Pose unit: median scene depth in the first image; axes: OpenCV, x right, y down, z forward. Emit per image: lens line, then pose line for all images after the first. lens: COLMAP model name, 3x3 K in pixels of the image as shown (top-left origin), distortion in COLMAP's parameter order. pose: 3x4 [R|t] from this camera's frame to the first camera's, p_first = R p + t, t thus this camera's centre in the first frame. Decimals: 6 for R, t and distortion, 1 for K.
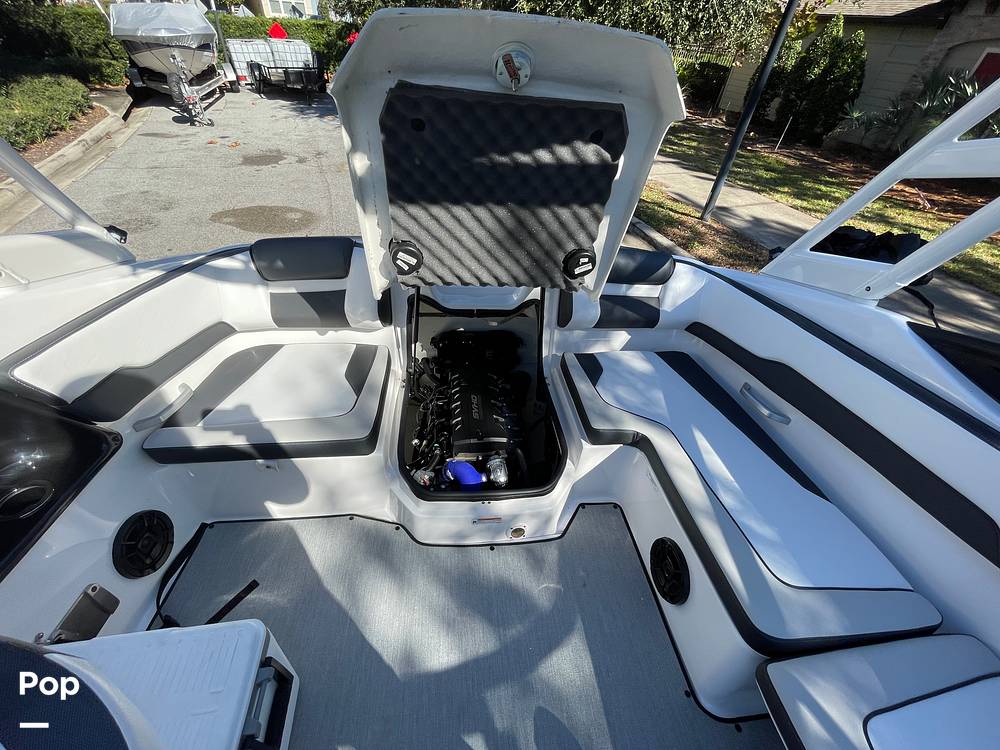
lens RADIAL K [[405.2, 0, 500.6], [0, 405.2, 372.4], [0, 0, 1]] dist [-0.001134, 0.000094]
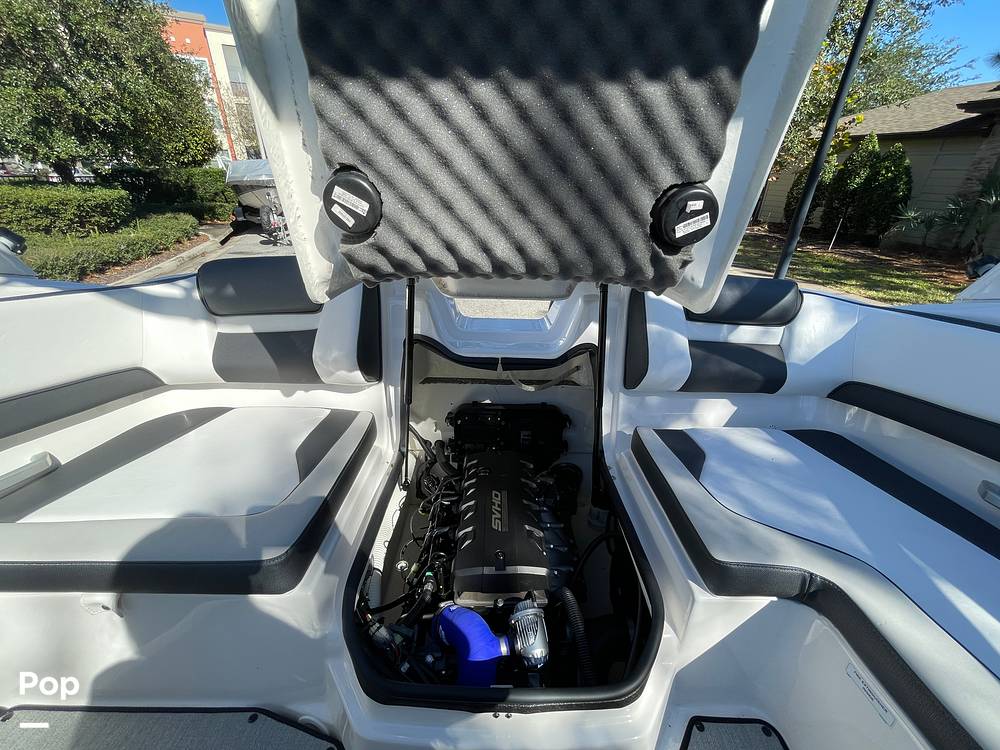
lens RADIAL K [[405.2, 0, 500.6], [0, 405.2, 372.4], [0, 0, 1]] dist [-0.001134, 0.000094]
pose [[0.993644, 0.000144, -0.112567, 0.013542], [-0.028783, 0.967080, -0.252839, 0.036065], [0.108825, 0.254472, 0.960938, 0.328791]]
